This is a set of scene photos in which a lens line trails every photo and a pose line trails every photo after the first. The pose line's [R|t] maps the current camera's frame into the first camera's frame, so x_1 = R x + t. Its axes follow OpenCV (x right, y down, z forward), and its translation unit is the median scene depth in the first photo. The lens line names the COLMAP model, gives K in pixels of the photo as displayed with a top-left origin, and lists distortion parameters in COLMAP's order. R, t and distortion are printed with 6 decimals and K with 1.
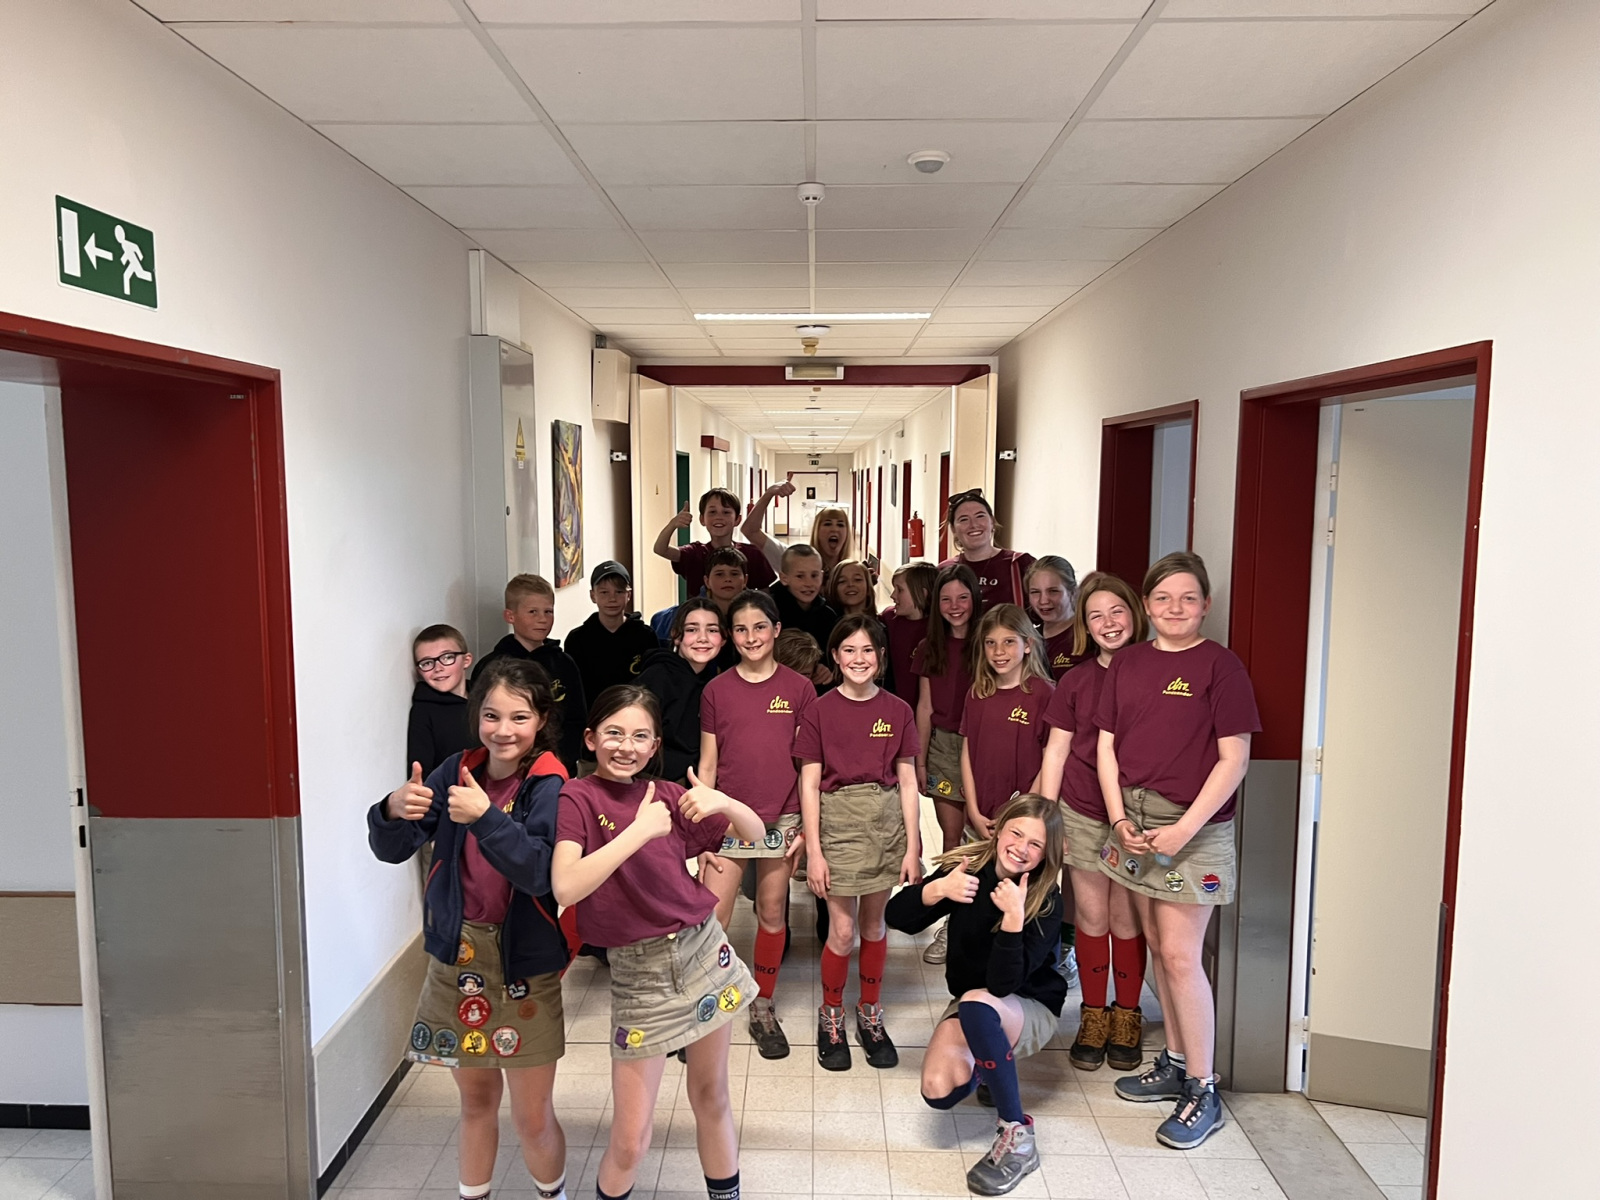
lens RADIAL K [[1224.5, 0, 798.8], [0, 1224.5, 601.8], [0, 0, 1]] dist [0.048526, -0.058070]
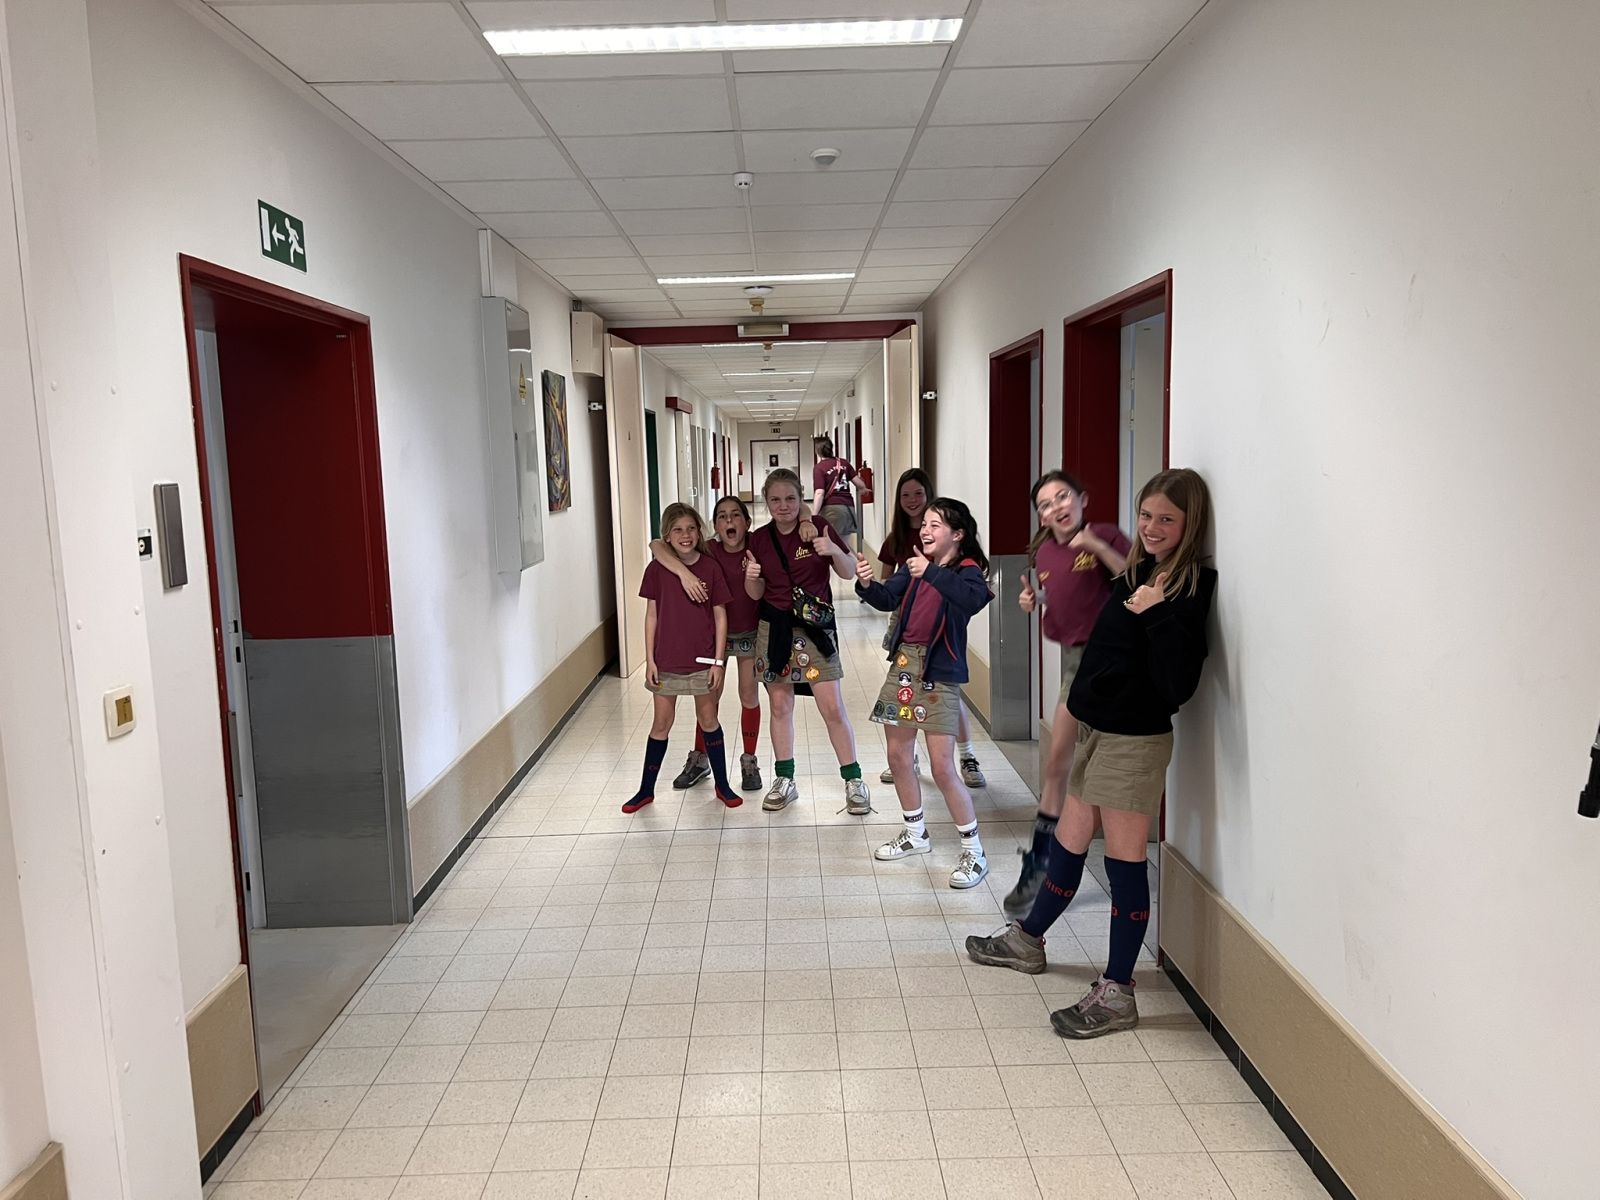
lens RADIAL K [[1224.5, 0, 798.4], [0, 1224.5, 604.4], [0, 0, 1]] dist [0.048526, -0.058070]
pose [[0.999170, -0.032874, 0.024047, 0.011676], [0.032321, 0.999212, 0.023049, 0.052478], [-0.024786, -0.022252, 0.999445, -0.182744]]
